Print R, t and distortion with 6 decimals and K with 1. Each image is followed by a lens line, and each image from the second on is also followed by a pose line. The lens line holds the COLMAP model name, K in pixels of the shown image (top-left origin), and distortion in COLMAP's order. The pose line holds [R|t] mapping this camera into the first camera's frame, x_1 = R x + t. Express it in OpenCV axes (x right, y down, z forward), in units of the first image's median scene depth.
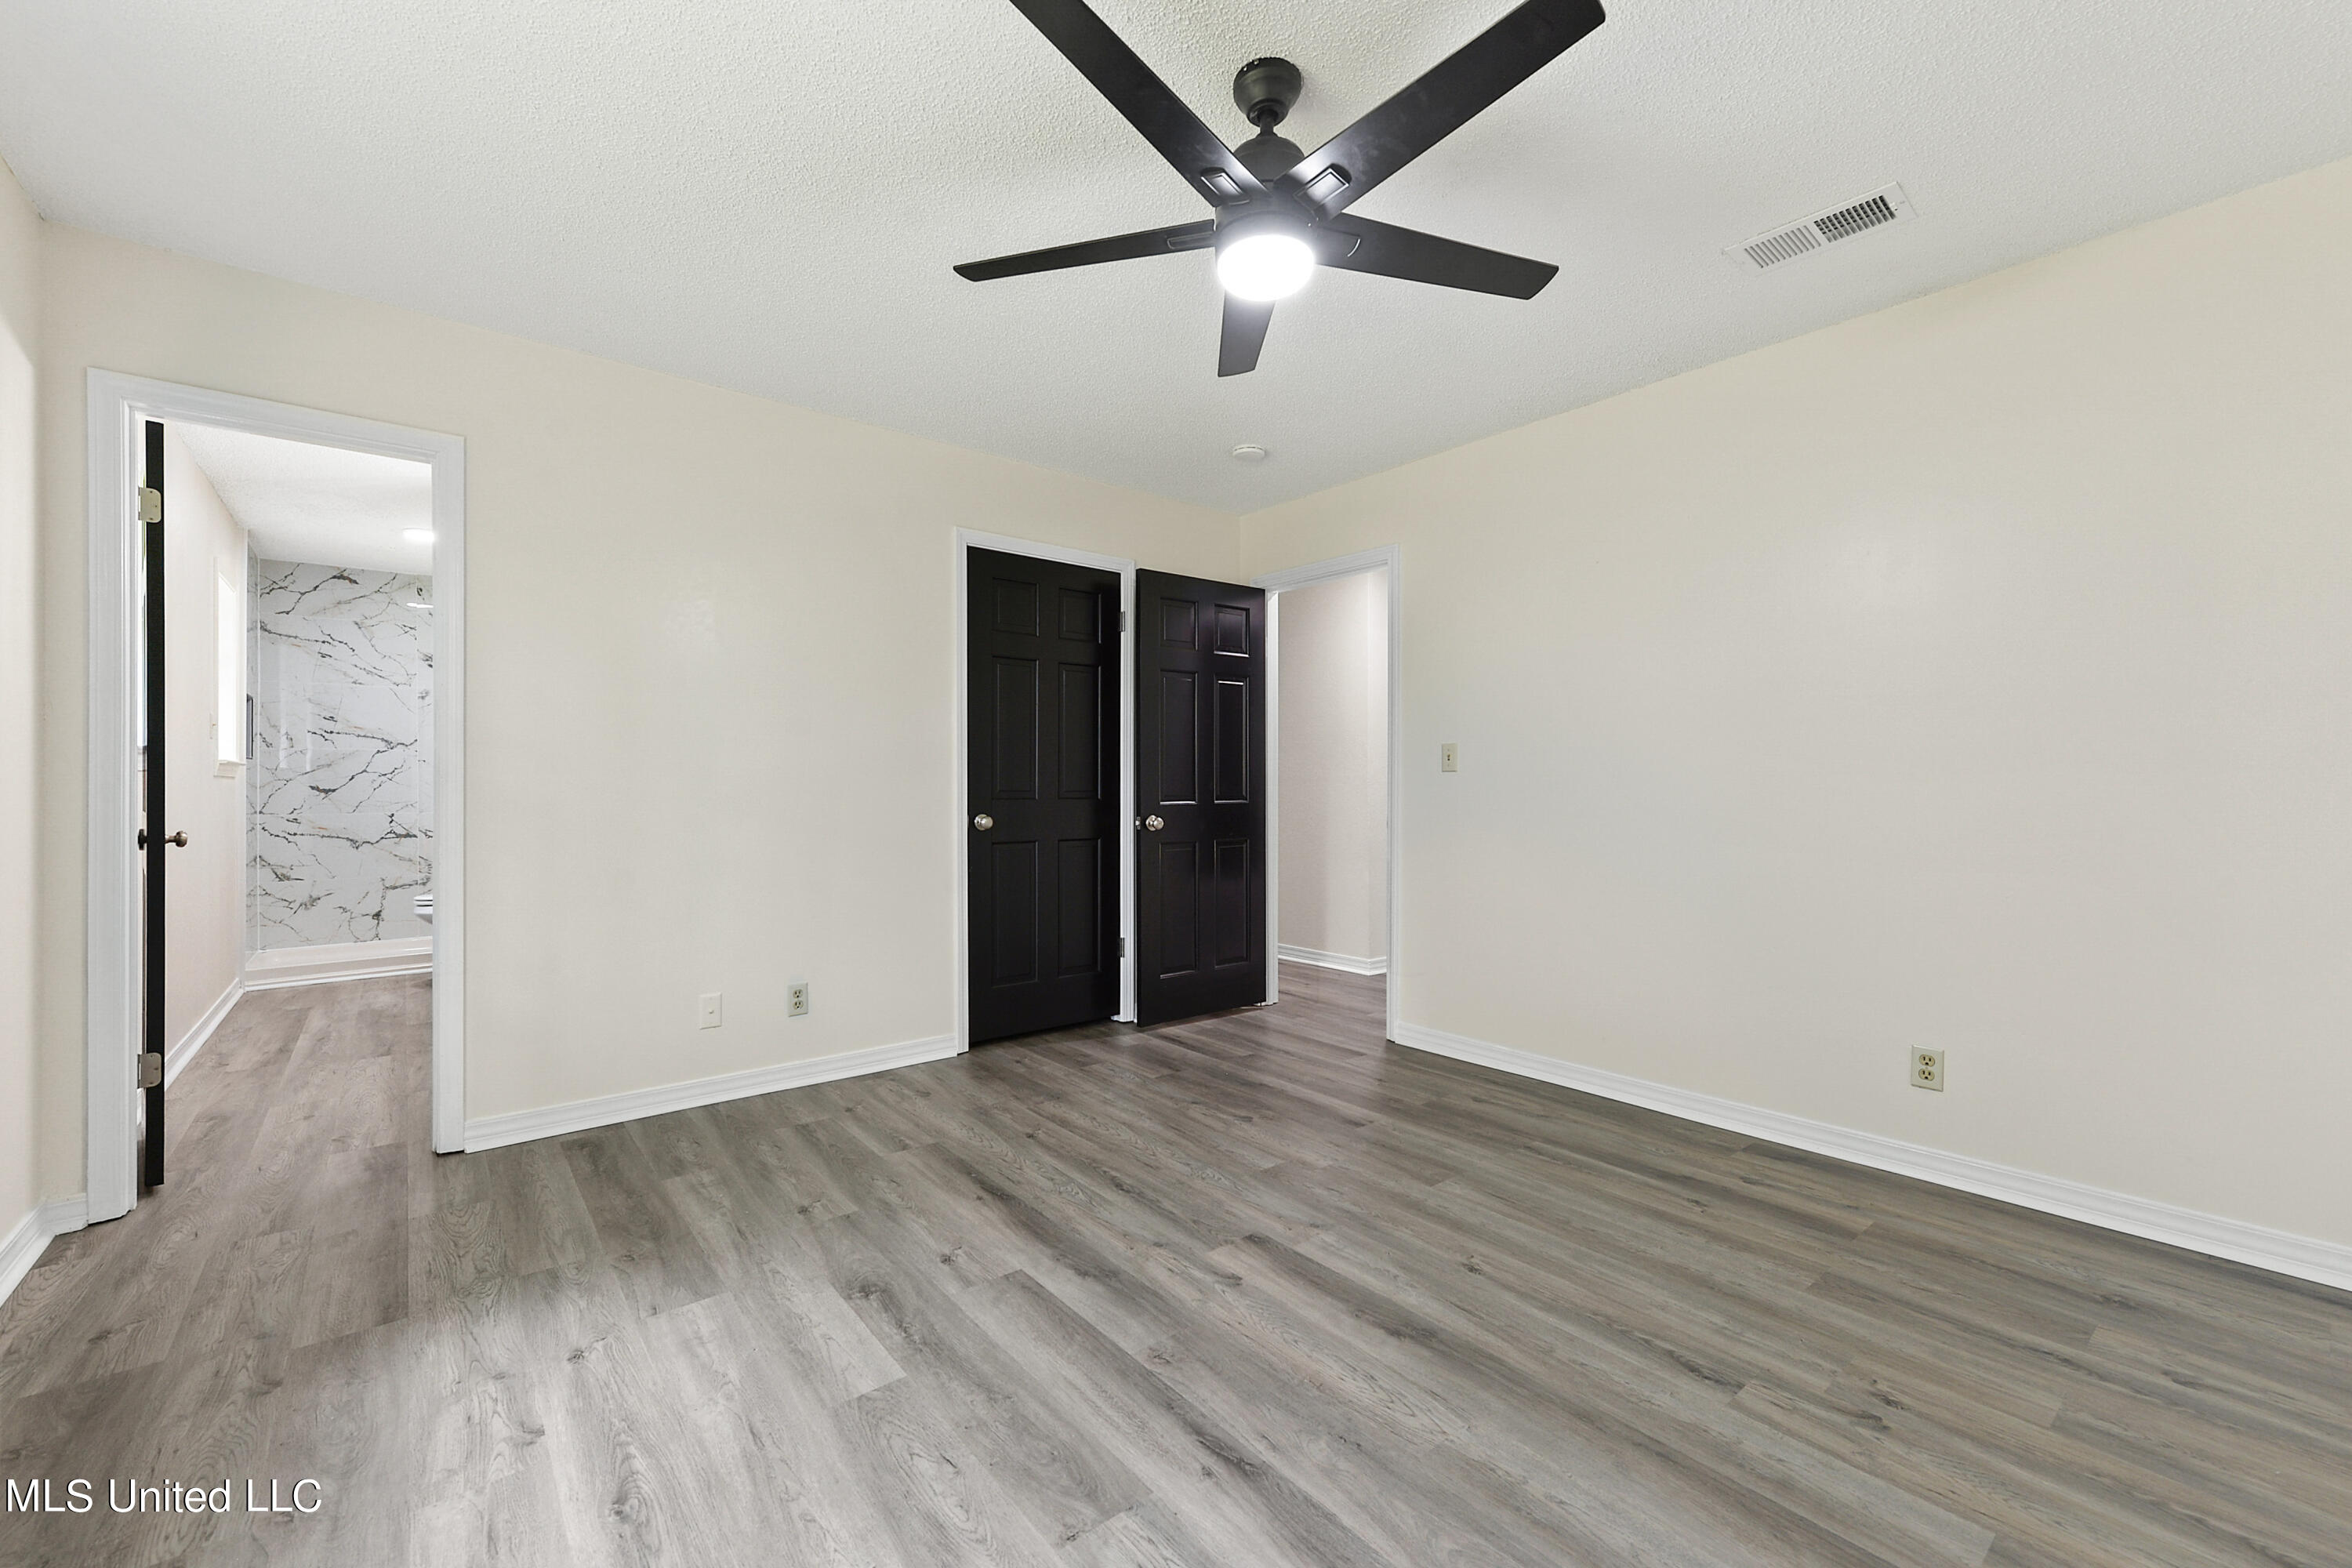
lens RADIAL K [[948.2, 0, 1177.7], [0, 948.2, 782.1], [0, 0, 1]] dist [0.002052, -0.000014]
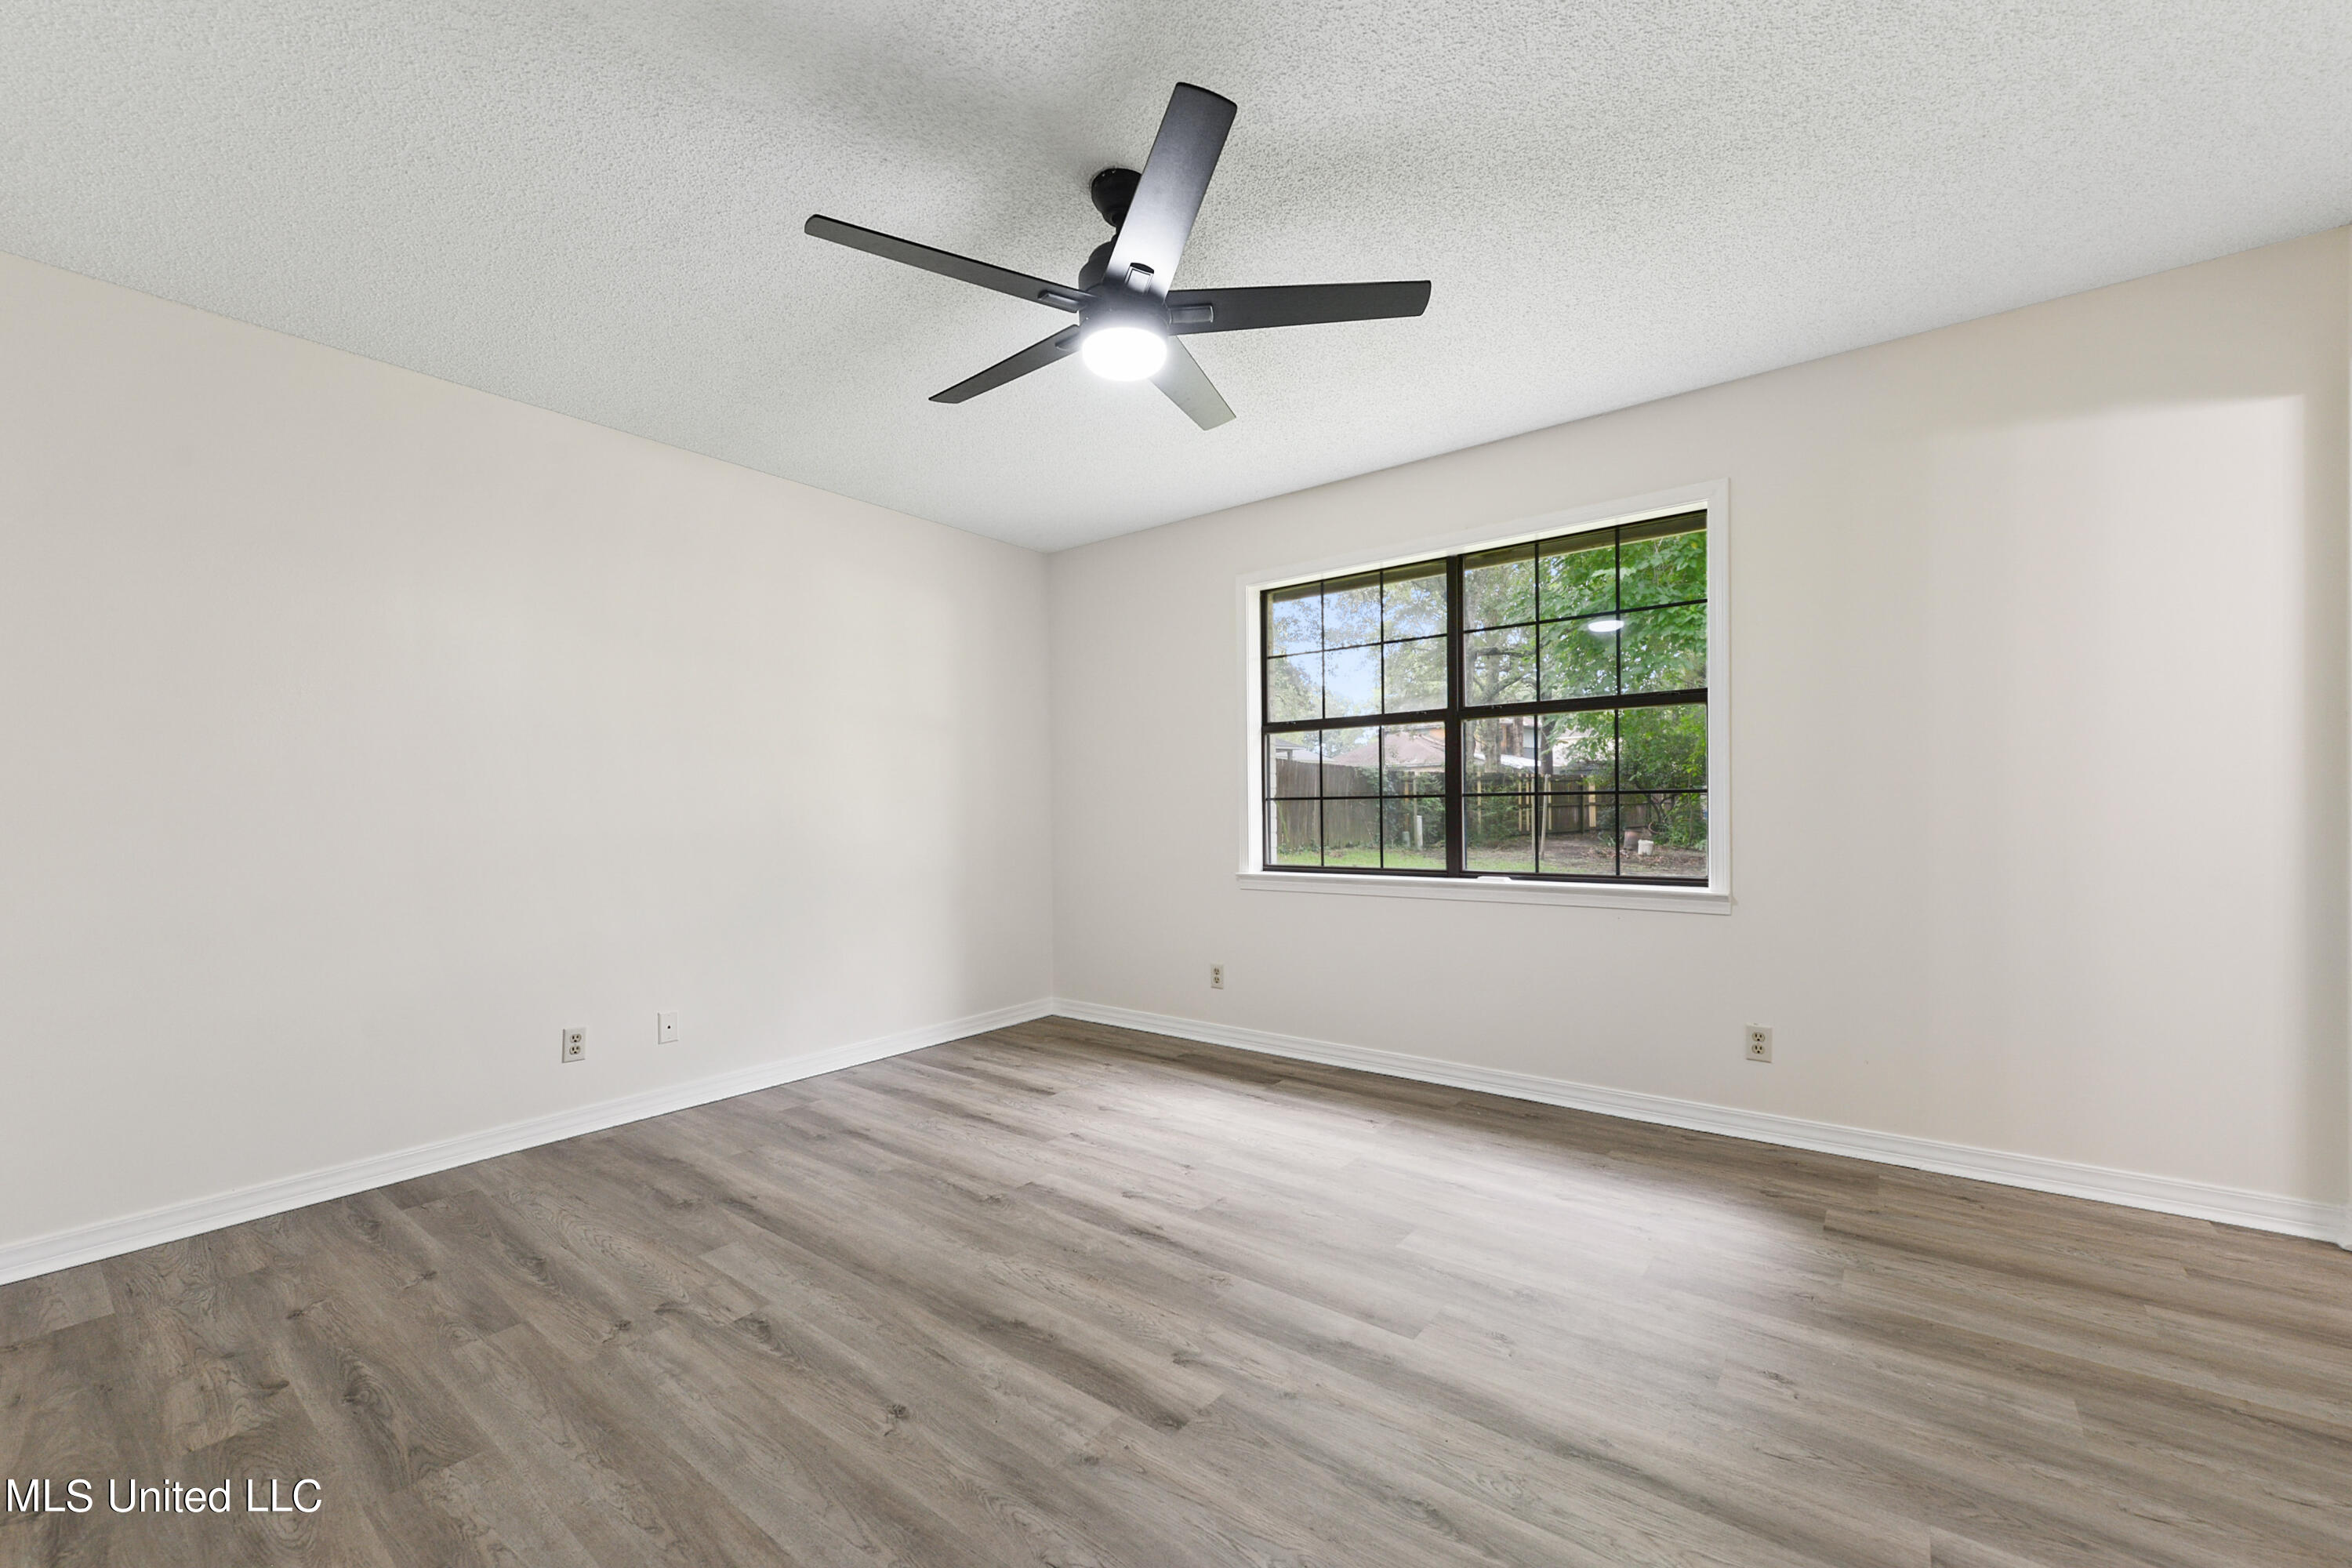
lens RADIAL K [[948.2, 0, 1179.3], [0, 948.2, 799.9], [0, 0, 1]] dist [0.002052, -0.000014]
pose [[-0.973880, 0.010692, -0.226809, 0.290025], [0.013448, 0.999853, -0.010606, 0.002454], [0.226663, -0.013379, -0.973881, 2.100304]]
